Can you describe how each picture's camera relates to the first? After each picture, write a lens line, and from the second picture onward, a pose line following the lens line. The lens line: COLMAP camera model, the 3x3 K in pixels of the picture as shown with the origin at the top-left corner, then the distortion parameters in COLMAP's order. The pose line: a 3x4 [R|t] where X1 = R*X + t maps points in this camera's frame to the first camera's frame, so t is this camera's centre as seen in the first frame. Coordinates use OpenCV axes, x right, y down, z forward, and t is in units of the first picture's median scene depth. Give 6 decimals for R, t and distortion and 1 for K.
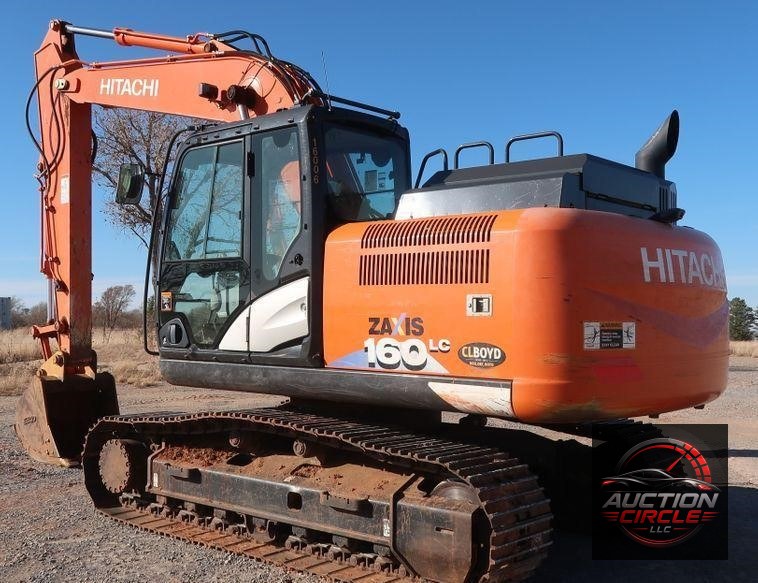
lens RADIAL K [[885.7, 0, 357.2], [0, 885.7, 293.4], [0, 0, 1]] dist [0.003846, 0.012555]
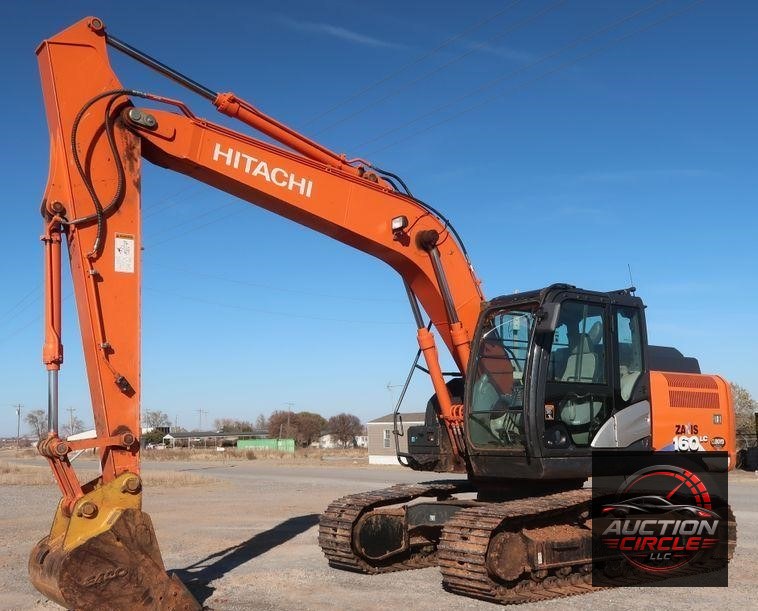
lens RADIAL K [[870.4, 0, 354.0], [0, 870.4, 340.7], [0, 0, 1]] dist [0.004452, 0.011095]
pose [[0.225315, 0.102601, 0.968868, -1.584258], [-0.017661, 0.994706, -0.101230, 0.040250], [-0.974126, 0.005698, 0.225935, 1.043573]]
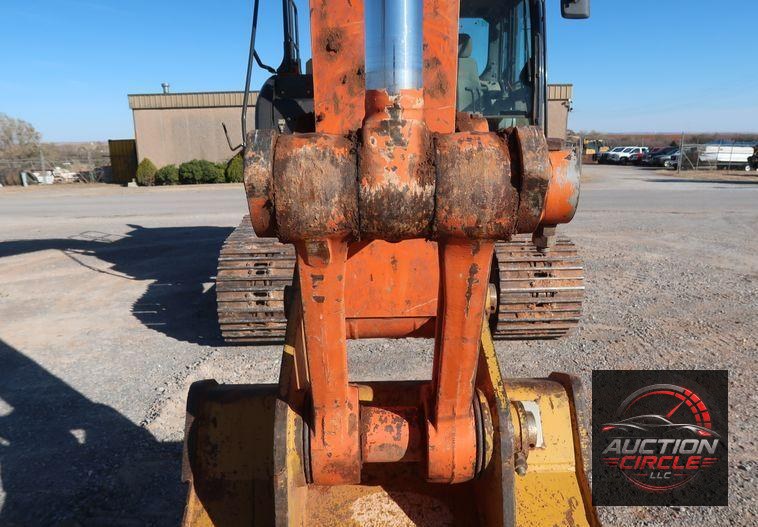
lens RADIAL K [[587.8, 0, 375.9], [0, 587.8, 285.6], [0, 0, 1]] dist [-0.027712, -0.000820]
pose [[-0.681727, -0.154095, 0.715194, -0.670343], [-0.004357, 0.978405, 0.206653, 0.065783], [-0.731594, 0.137765, -0.667676, 1.762499]]
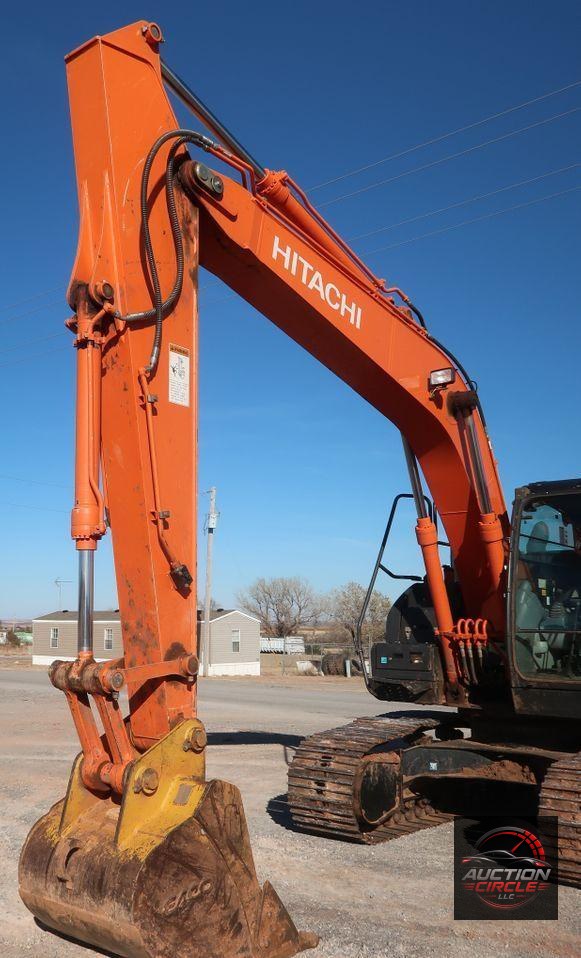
lens RADIAL K [[881.4, 0, 144.3], [0, 881.4, 492.2], [0, 0, 1]] dist [-0.018099, -0.001415]
pose [[0.045489, 0.159728, 0.986112, -1.279160], [-0.048518, 0.986323, -0.157524, 0.034311], [-0.997786, -0.040679, 0.052617, 1.594810]]
